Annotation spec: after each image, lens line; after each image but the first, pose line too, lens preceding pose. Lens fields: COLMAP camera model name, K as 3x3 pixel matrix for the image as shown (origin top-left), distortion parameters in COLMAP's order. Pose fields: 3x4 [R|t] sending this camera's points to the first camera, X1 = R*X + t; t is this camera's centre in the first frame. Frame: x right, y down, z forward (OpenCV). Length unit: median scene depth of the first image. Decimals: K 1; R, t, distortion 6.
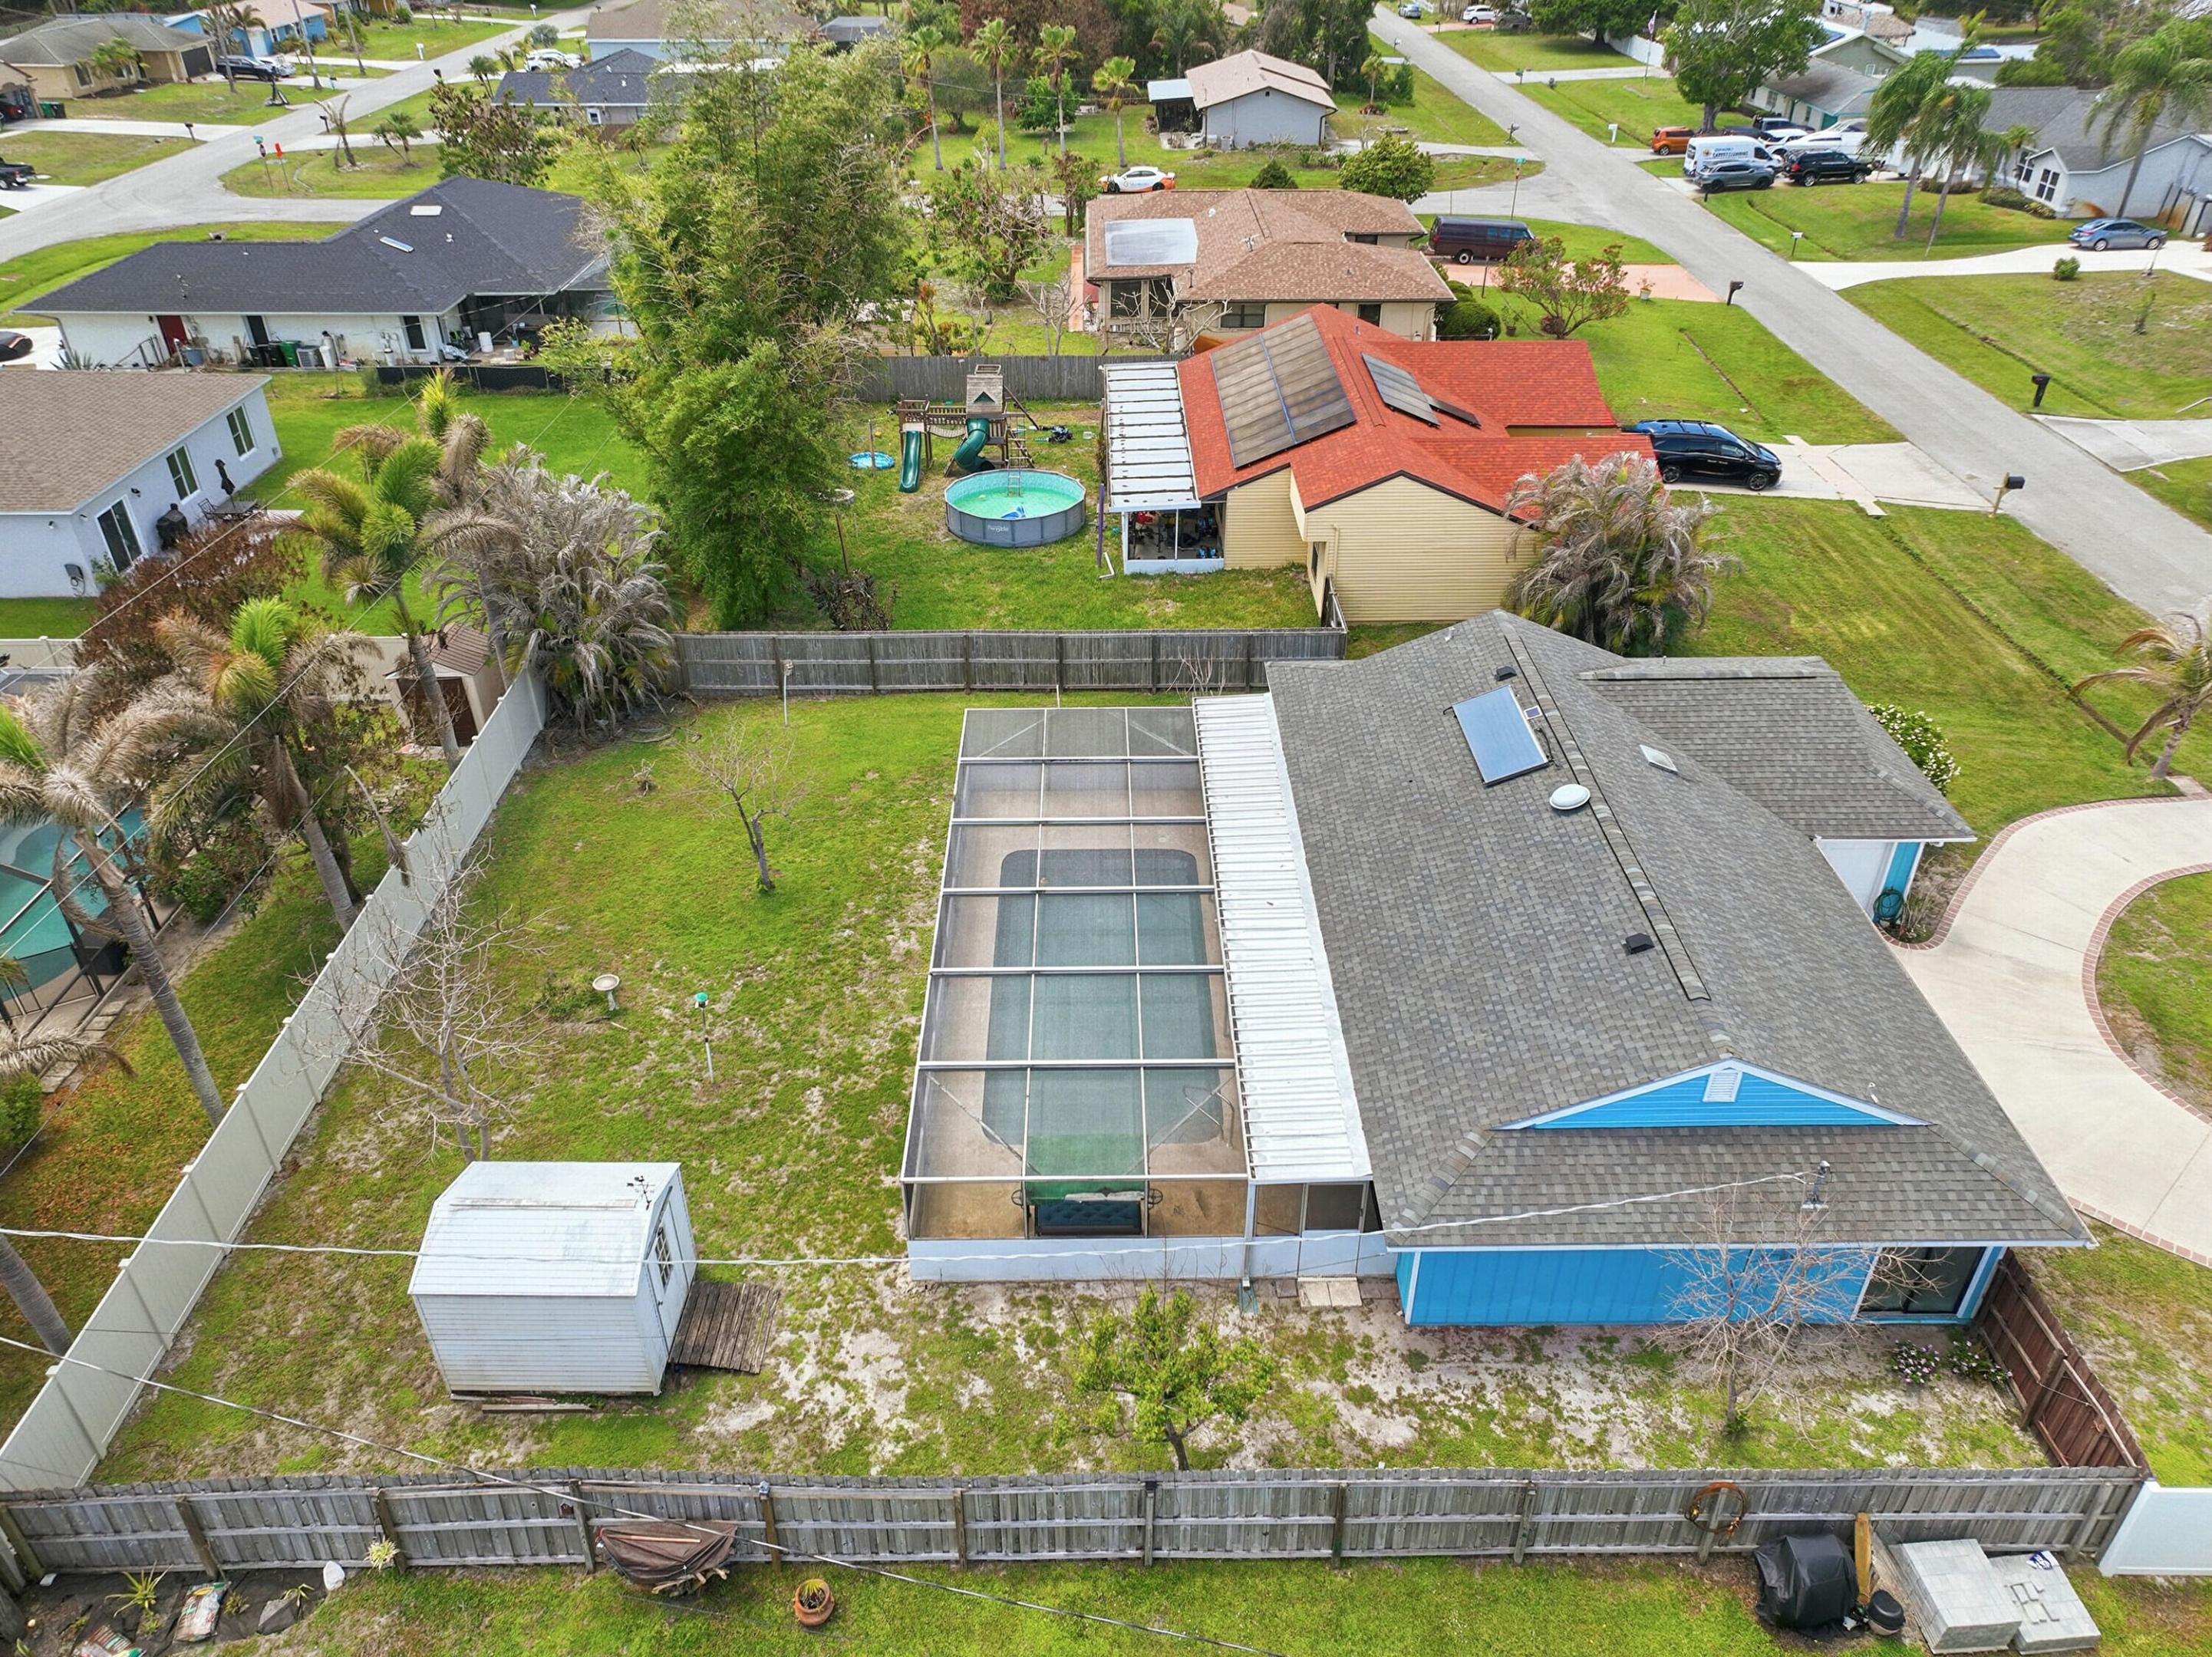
lens RADIAL K [[1552.9, 0, 1105.9], [0, 1552.9, 823.5], [0, 0, 1]] dist [-0.002100, 0.018559]
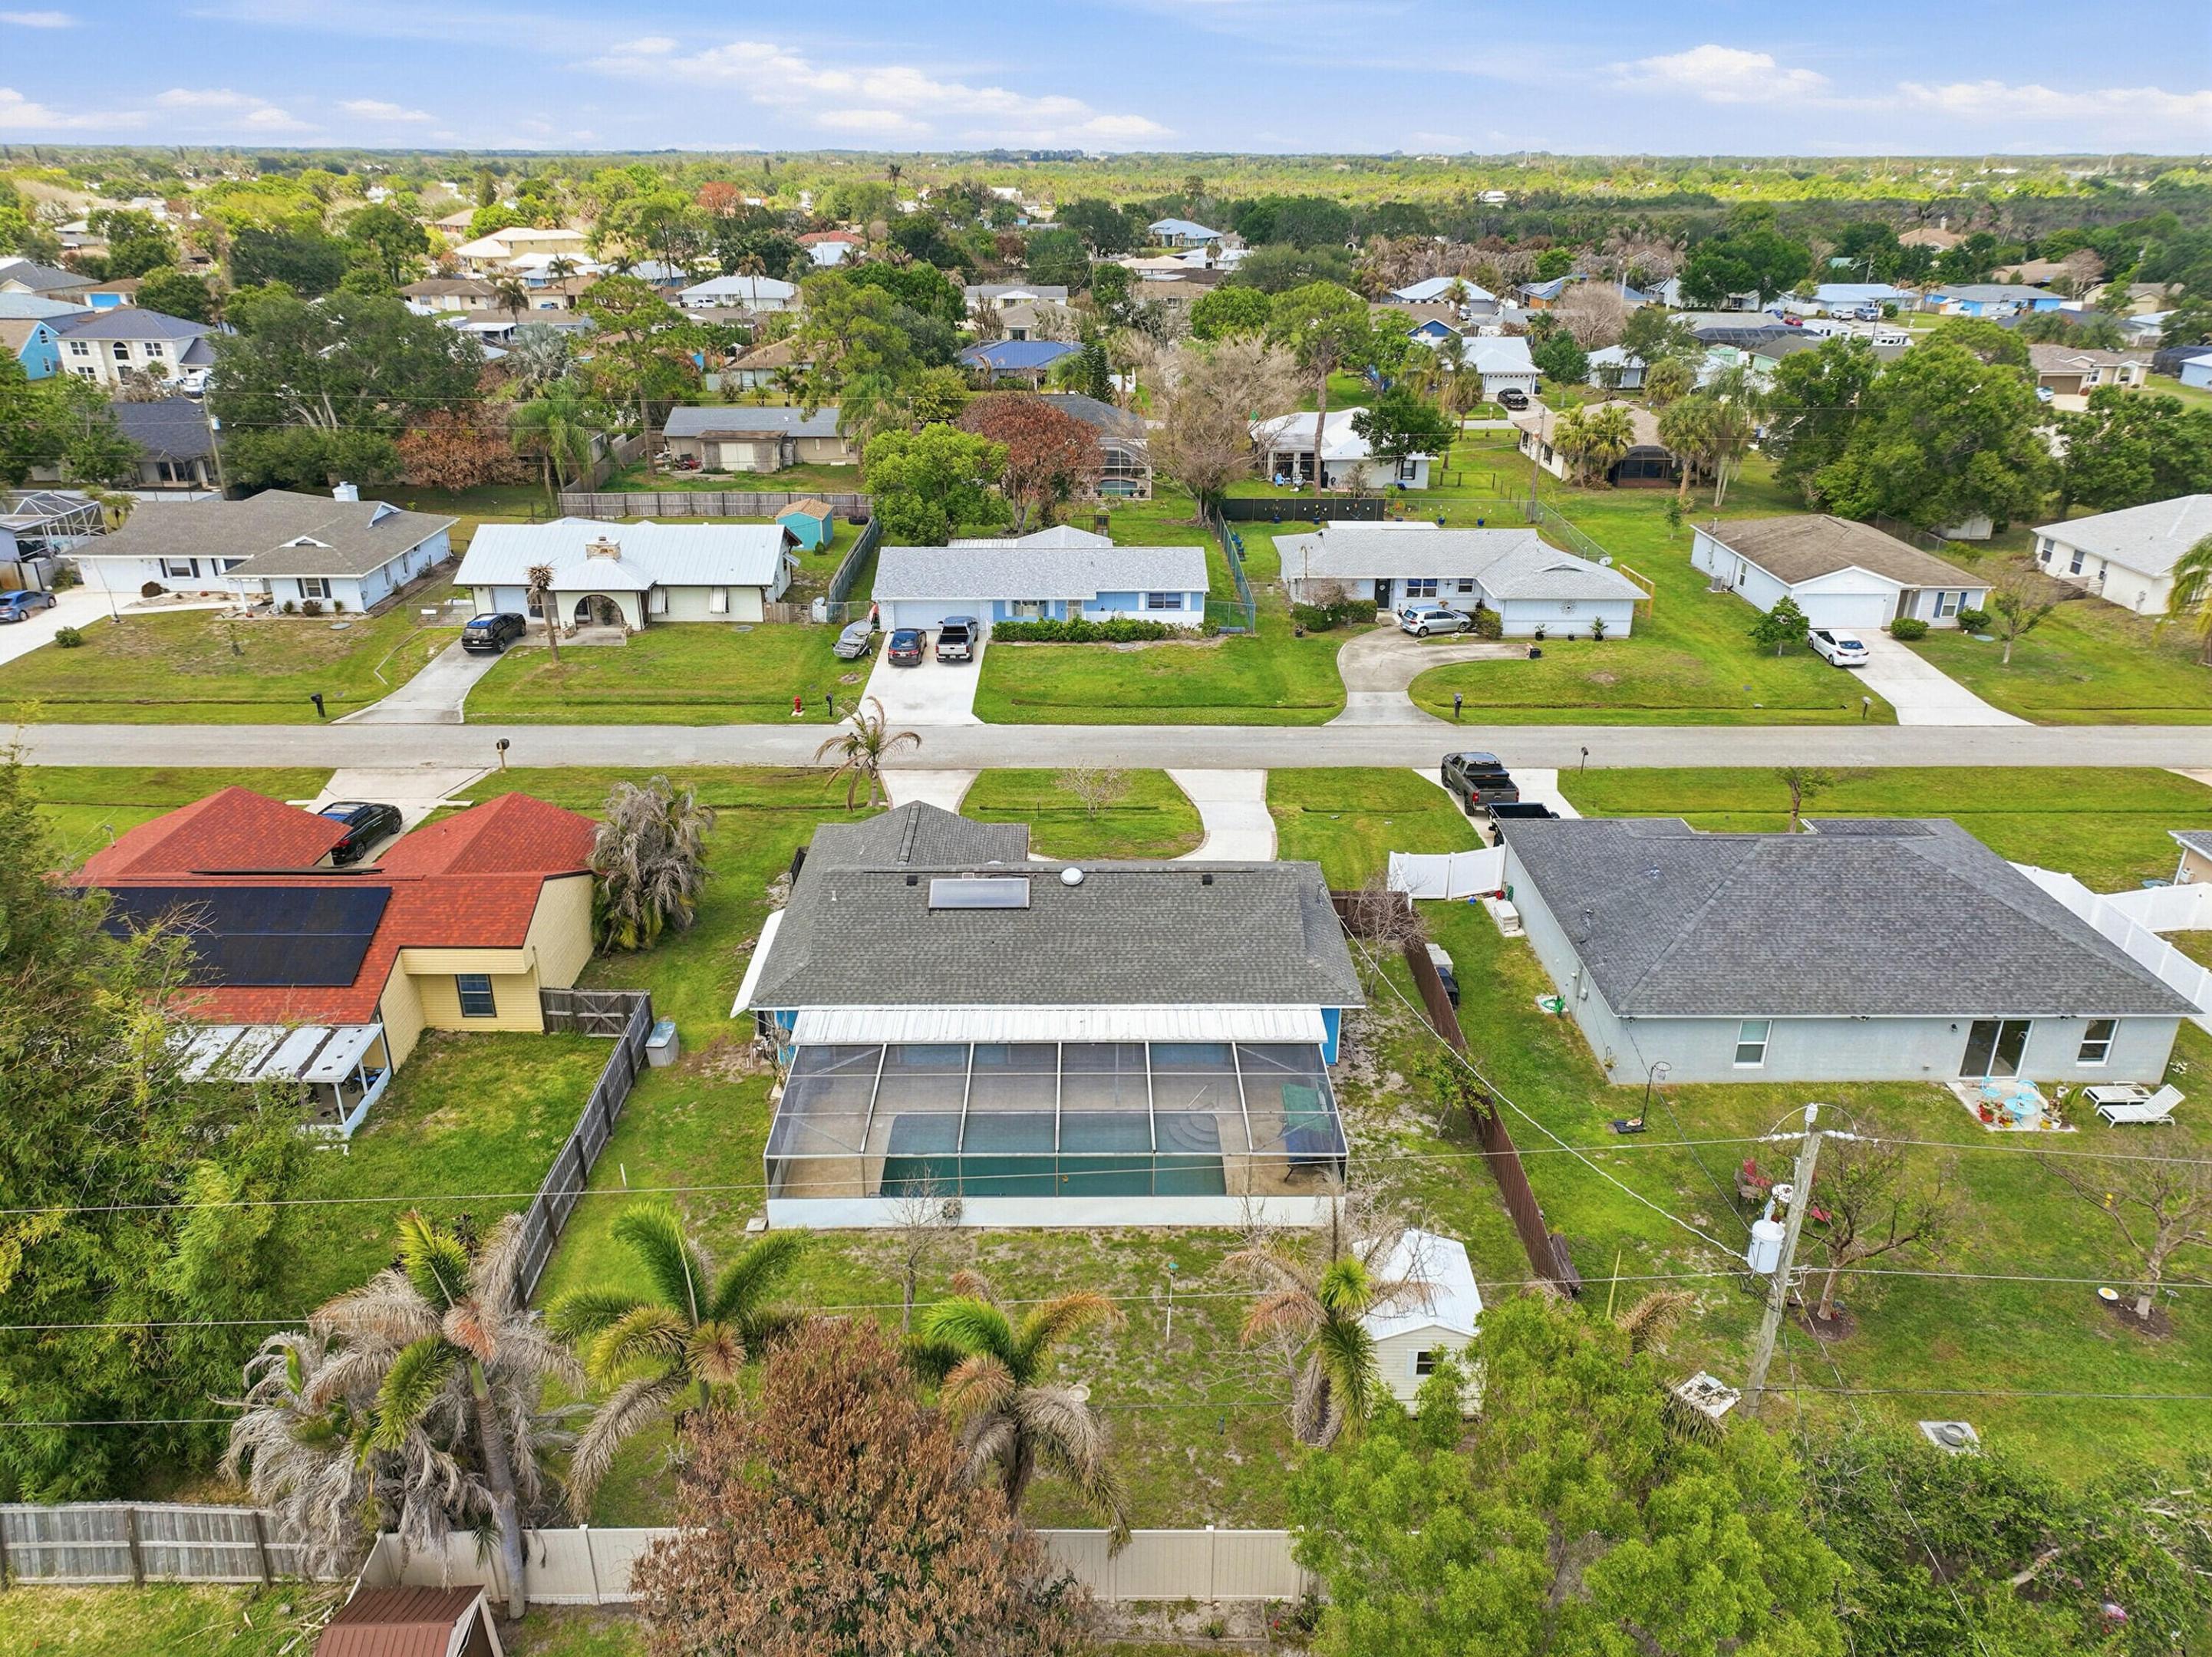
lens RADIAL K [[1550.3, 0, 1106.0], [0, 1550.3, 828.5], [0, 0, 1]] dist [0.007605, -0.004387]
pose [[-0.004113, -0.398621, 0.917107, -1.504535], [0.539933, 0.771054, 0.337560, -0.738125], [-0.841698, 0.496565, 0.212058, 0.679637]]
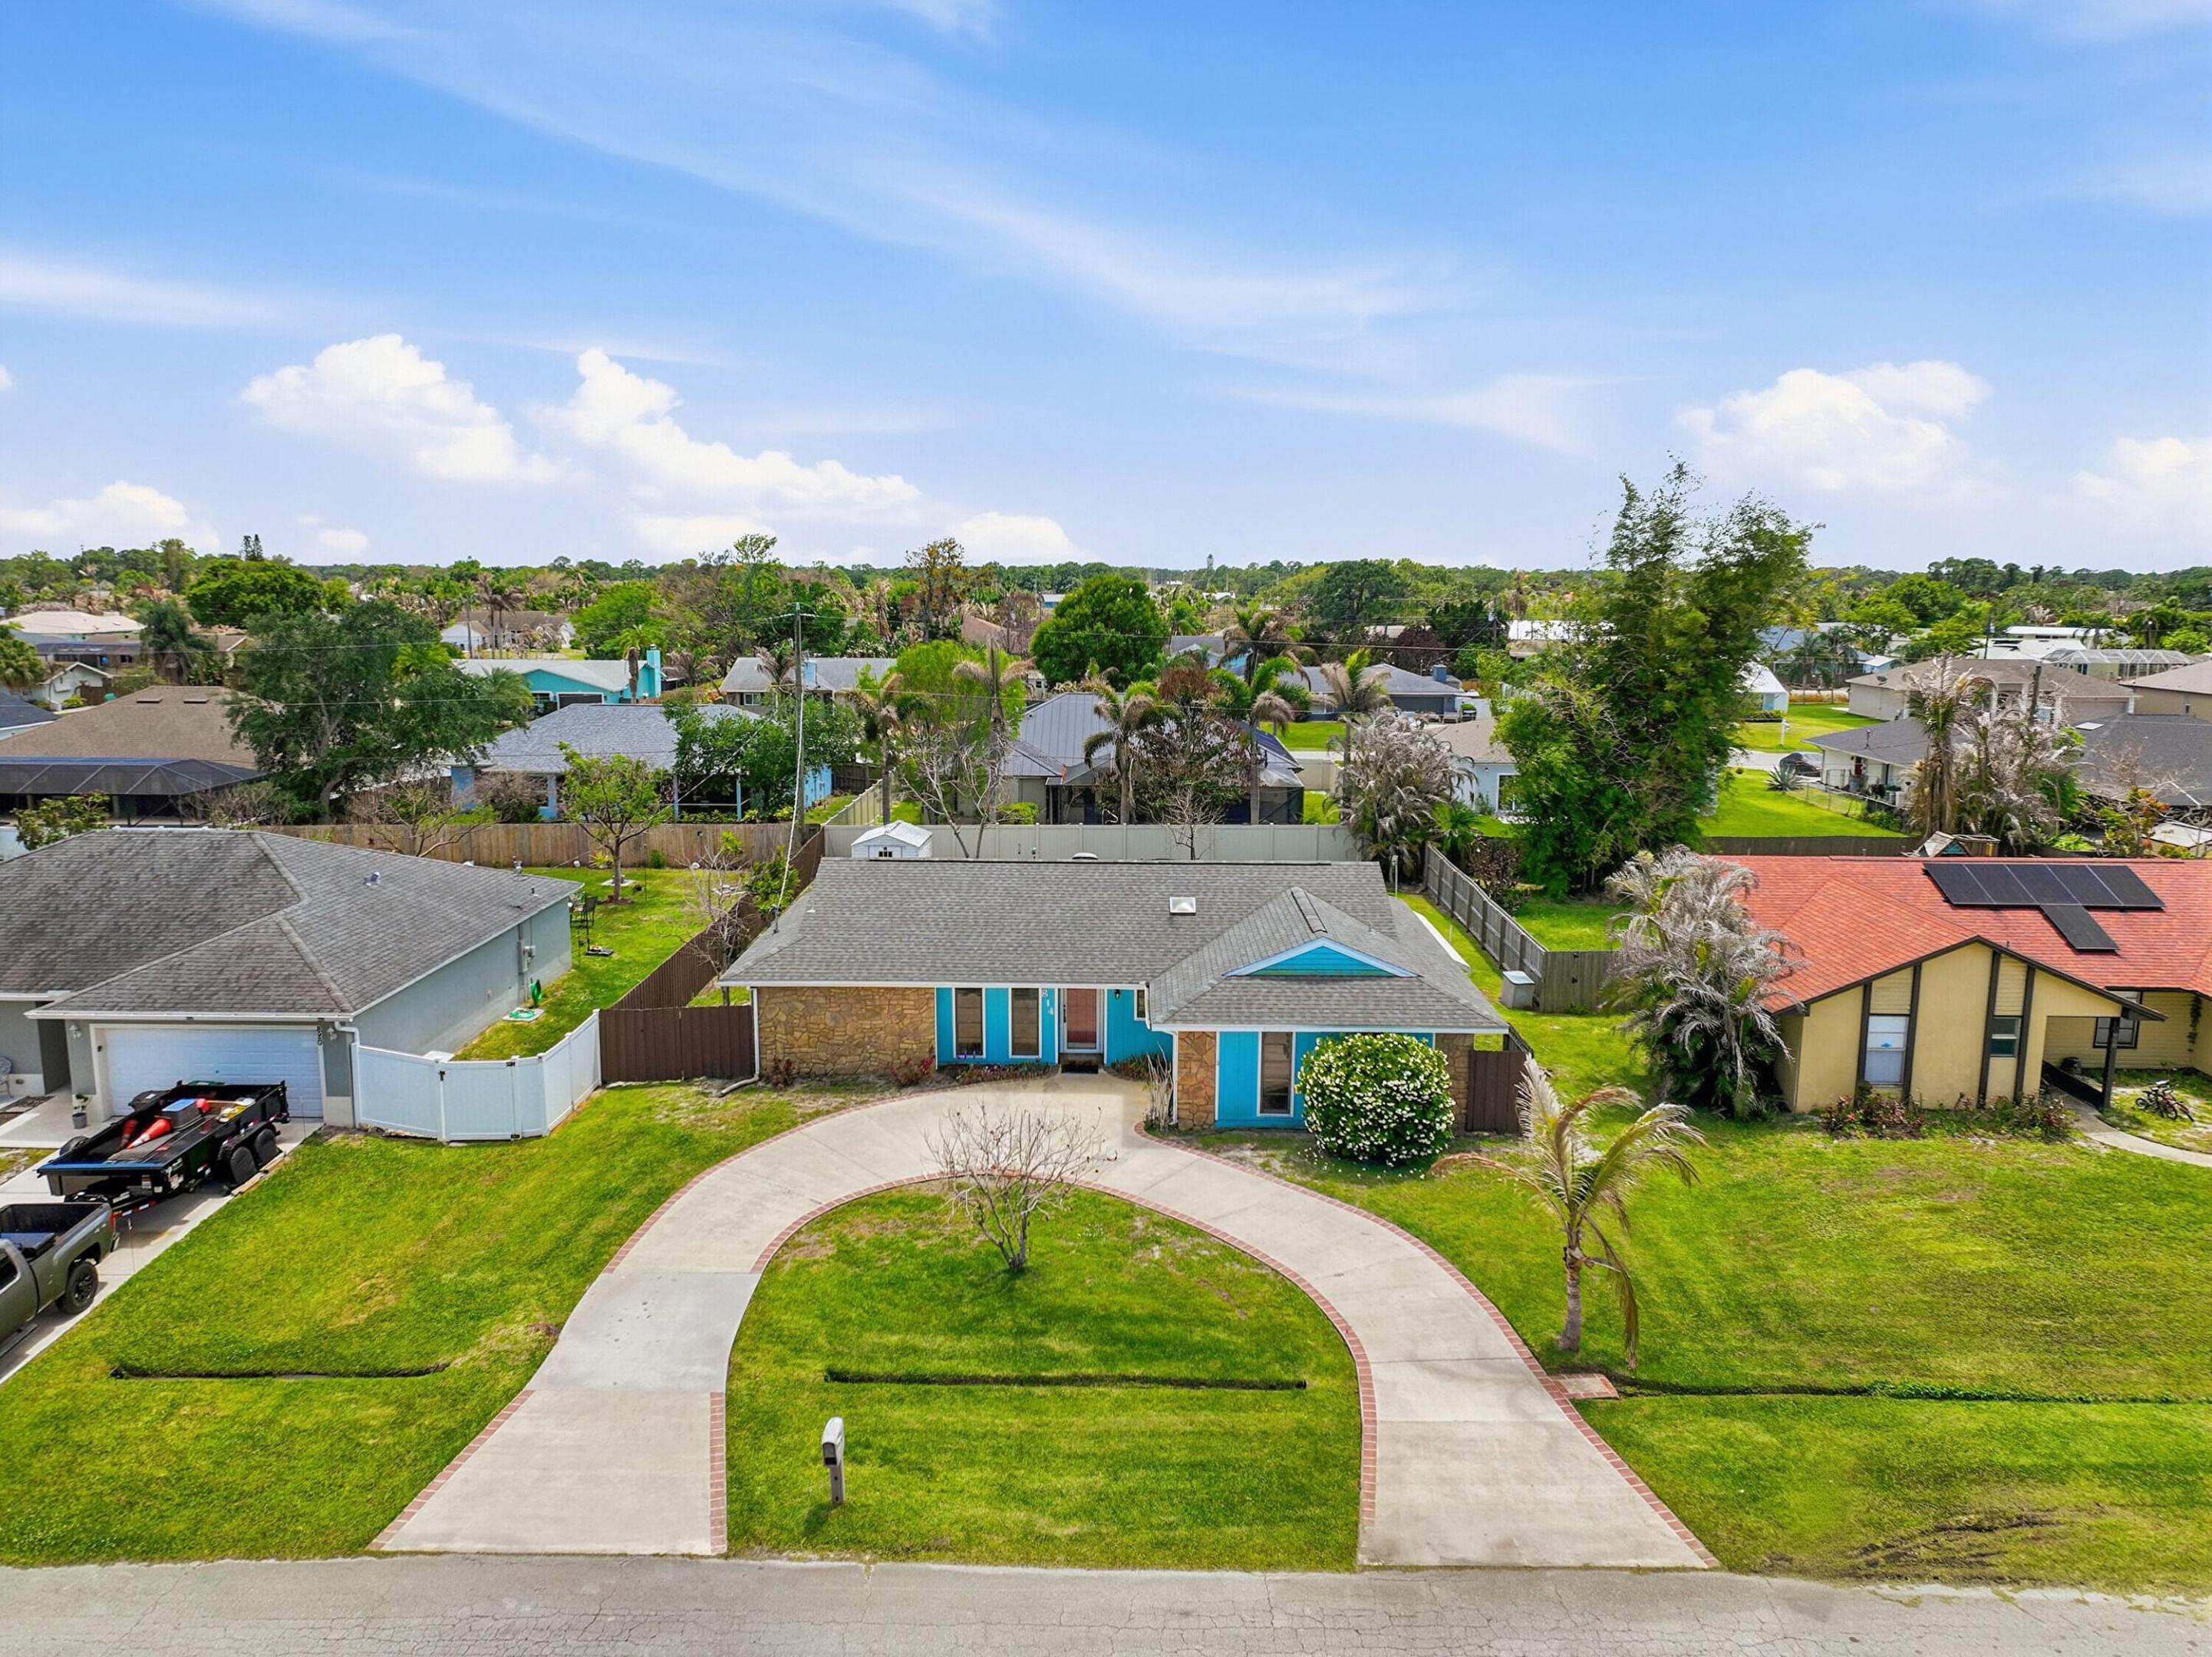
lens RADIAL K [[1544.2, 0, 1108.1], [0, 1544.2, 837.5], [0, 0, 1]] dist [0.004367, 0.000869]
pose [[-0.026165, 0.172132, -0.984726, 2.087077], [-0.547164, 0.821937, 0.158215, -0.332980], [0.836617, 0.542946, 0.072679, 1.065201]]
